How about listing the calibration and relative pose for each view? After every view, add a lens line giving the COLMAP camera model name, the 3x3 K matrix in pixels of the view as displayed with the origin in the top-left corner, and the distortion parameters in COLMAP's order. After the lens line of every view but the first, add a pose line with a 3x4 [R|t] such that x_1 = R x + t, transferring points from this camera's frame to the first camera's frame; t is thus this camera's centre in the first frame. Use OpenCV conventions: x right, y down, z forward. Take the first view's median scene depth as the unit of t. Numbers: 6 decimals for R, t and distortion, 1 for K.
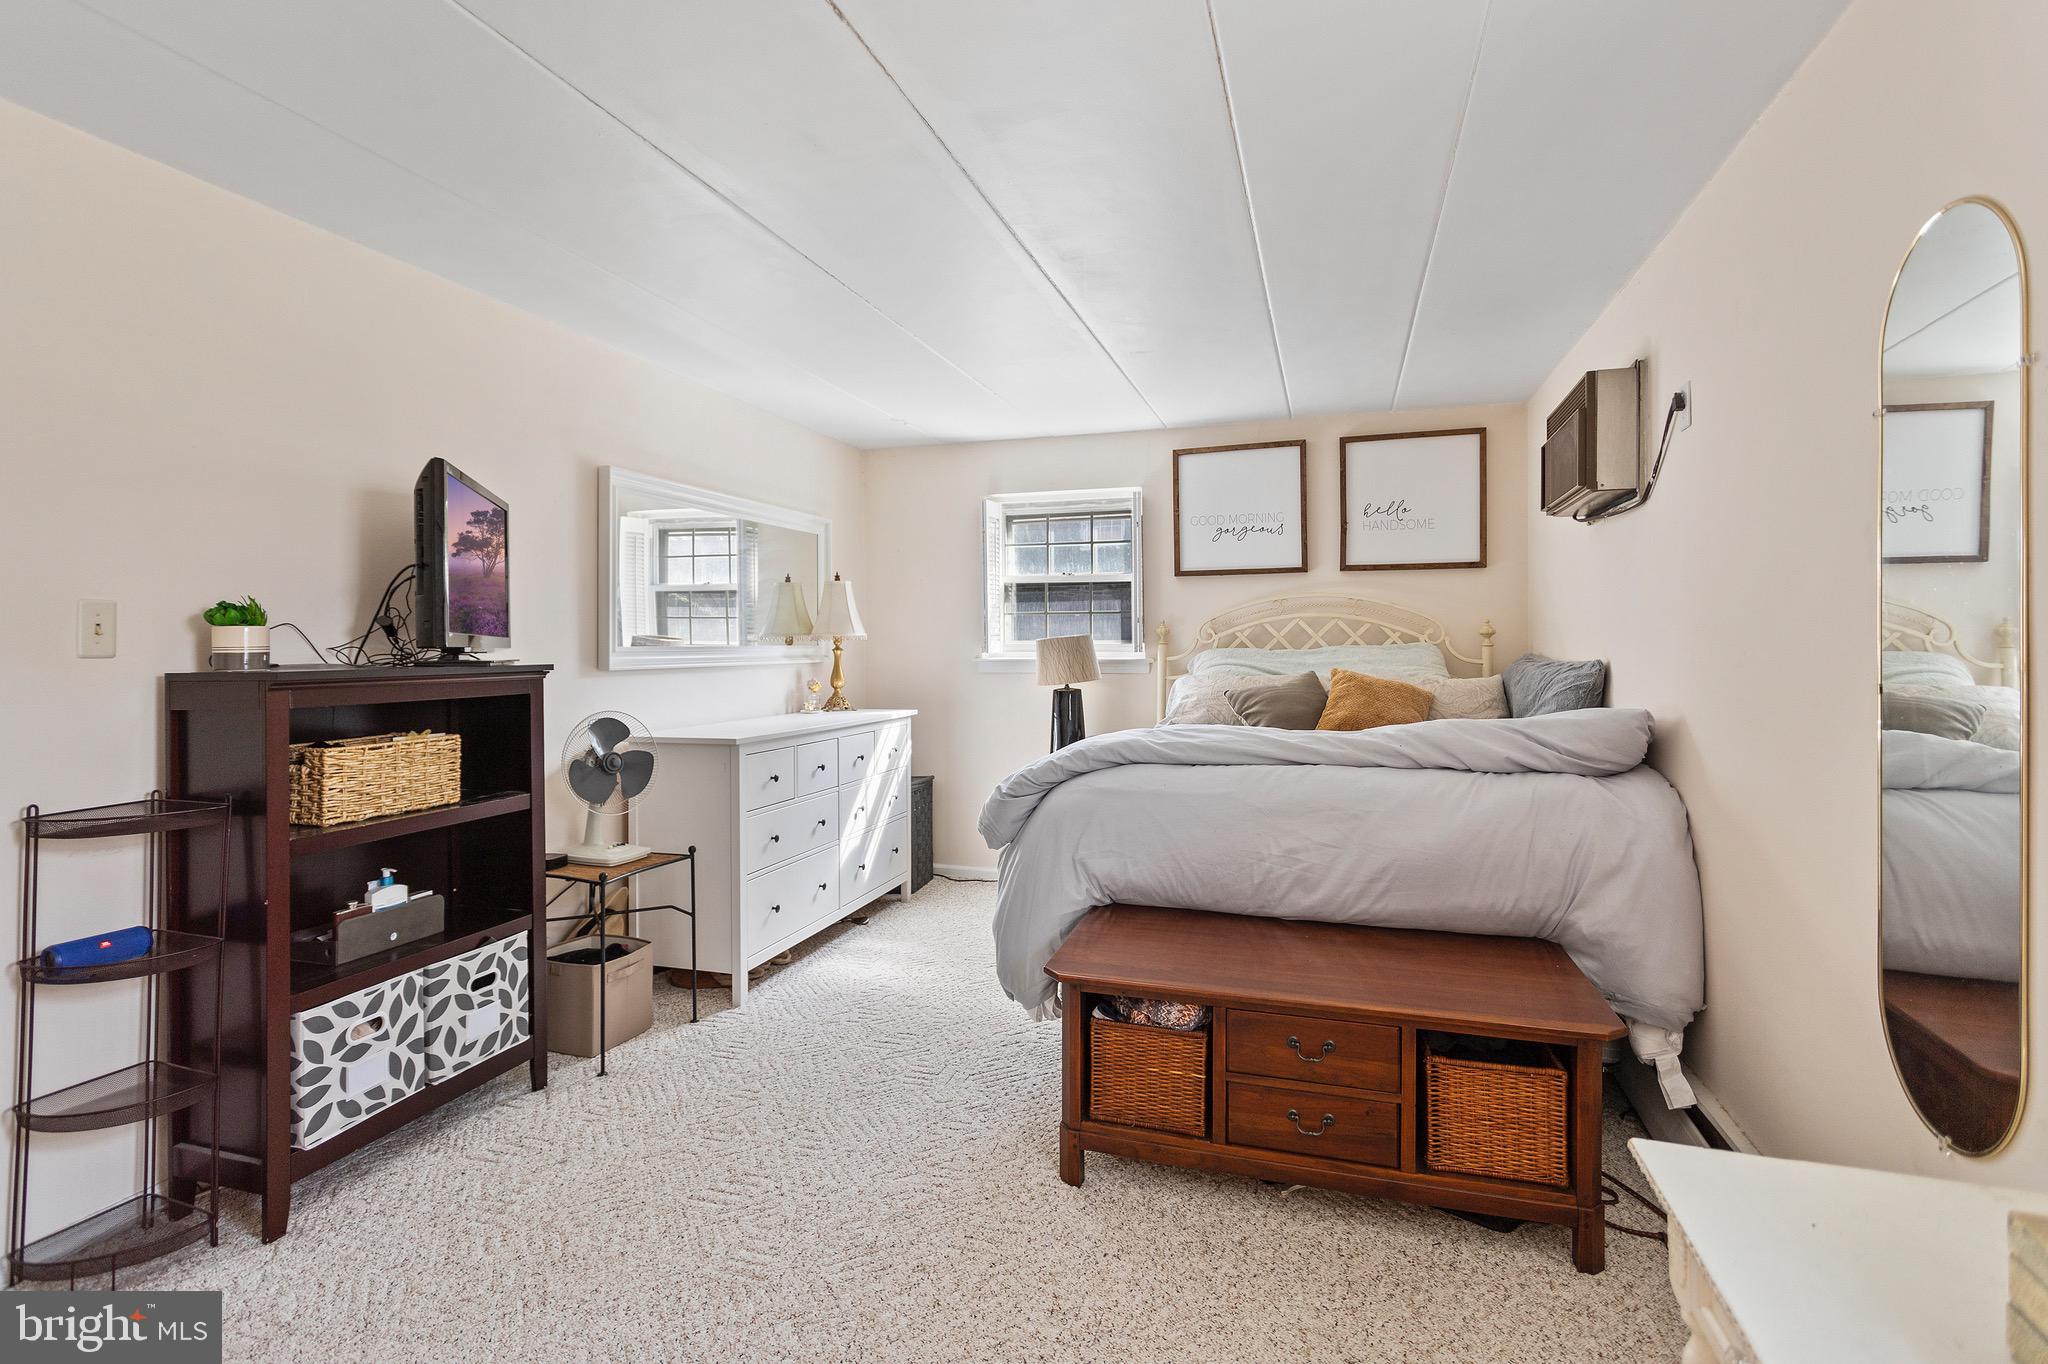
lens RADIAL K [[985.3, 0, 1021.0], [0, 985.3, 648.8], [0, 0, 1]] dist [0.001214, 0.000162]
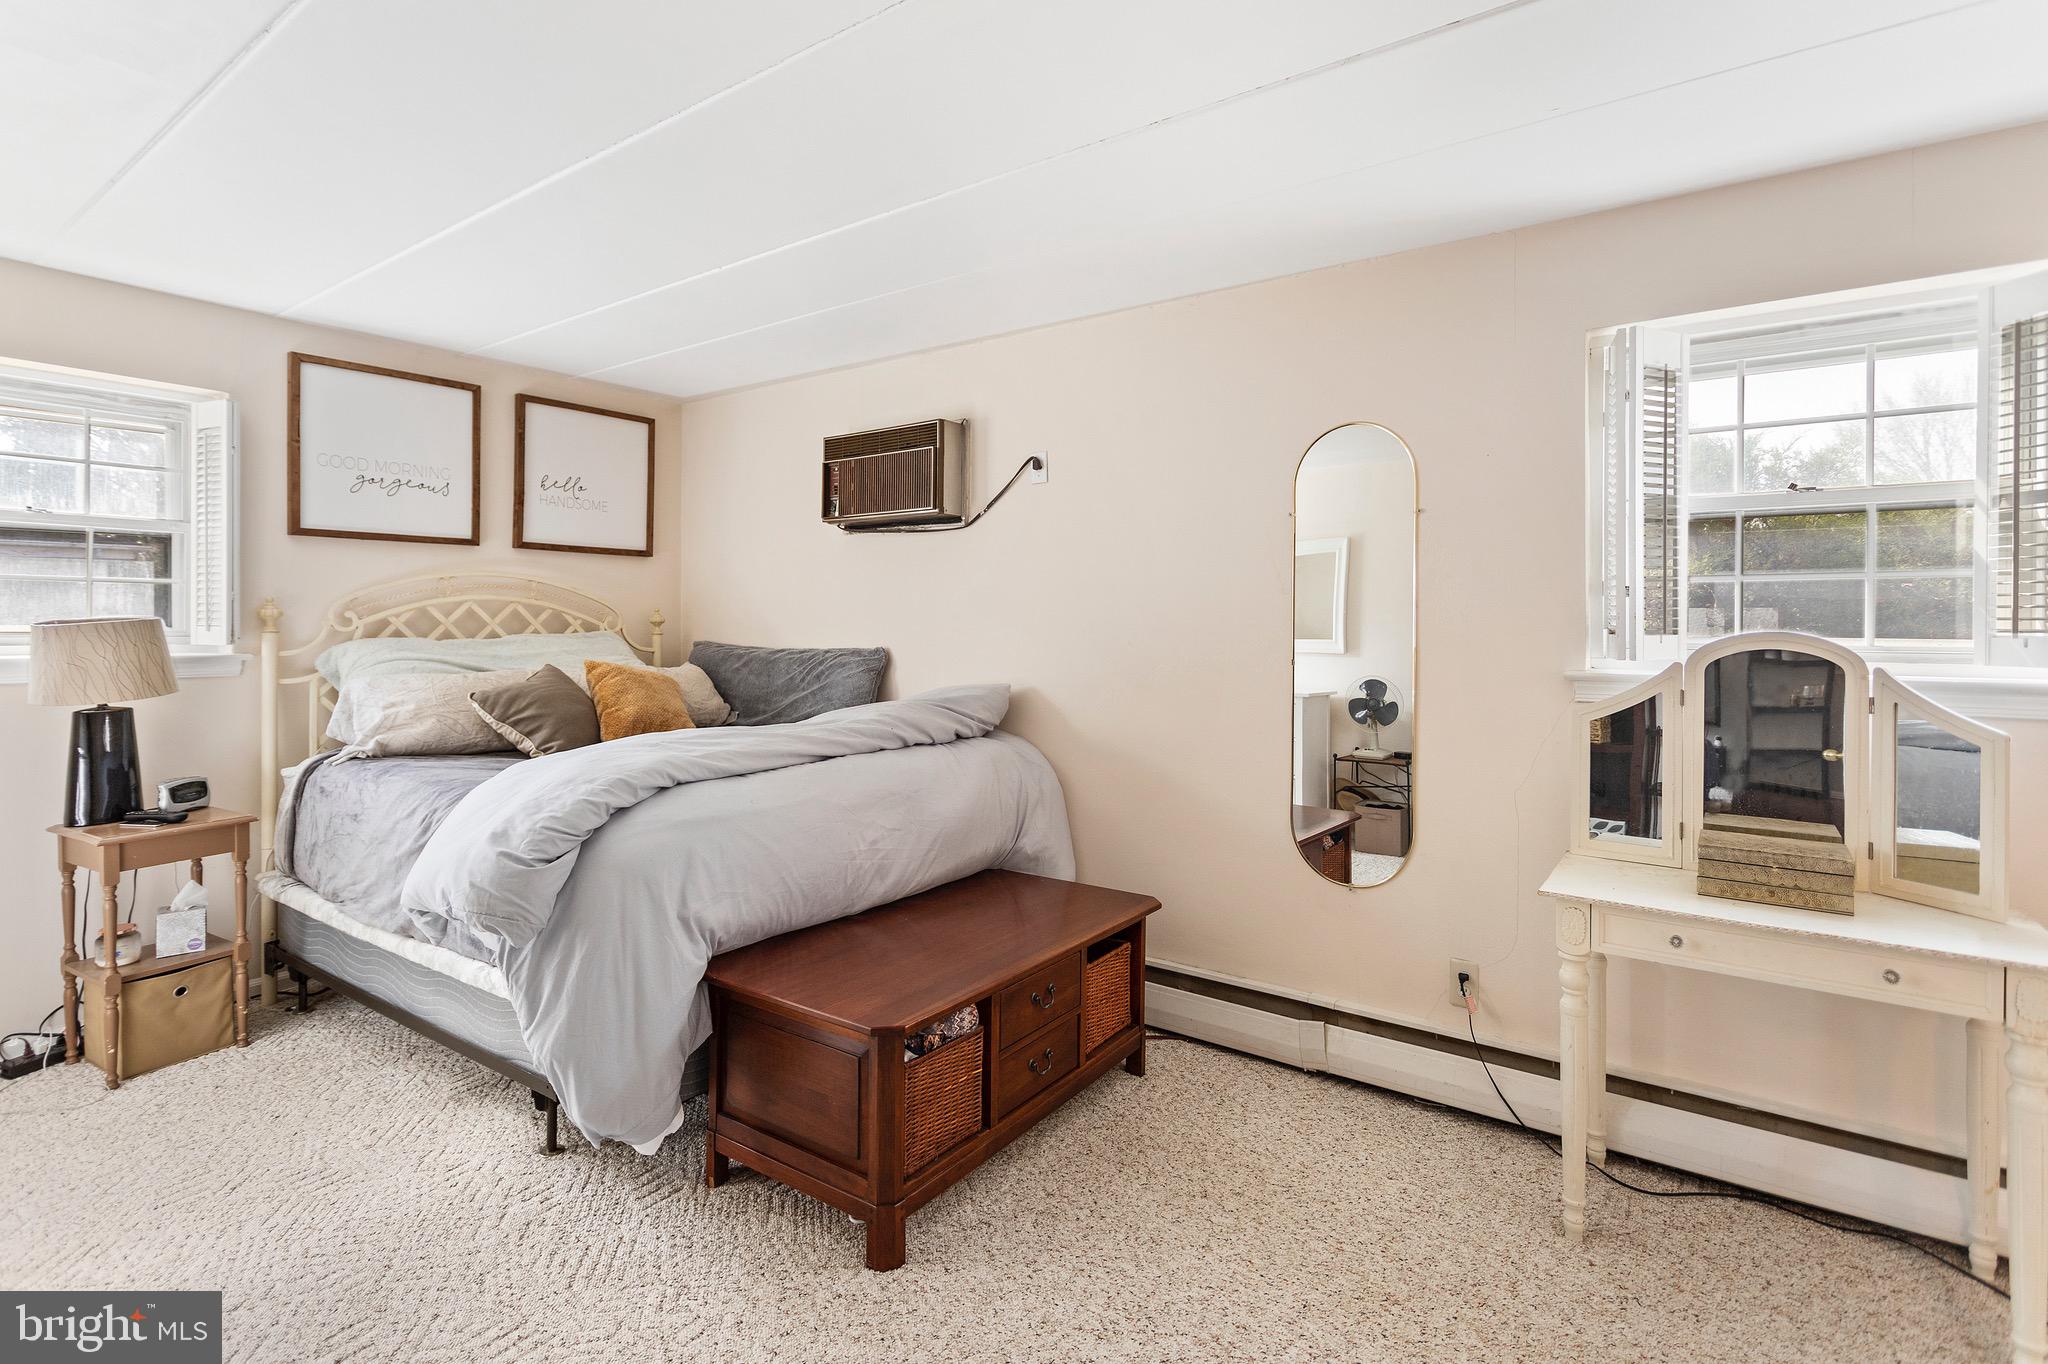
lens RADIAL K [[989.3, 0, 1023.8], [0, 989.3, 627.9], [0, 0, 1]] dist [0.000774, -0.000006]
pose [[0.305240, 0.003159, 0.952270, -0.379290], [-0.000544, 0.999995, -0.003142, -0.006432], [-0.952275, 0.000441, 0.305240, 0.322761]]
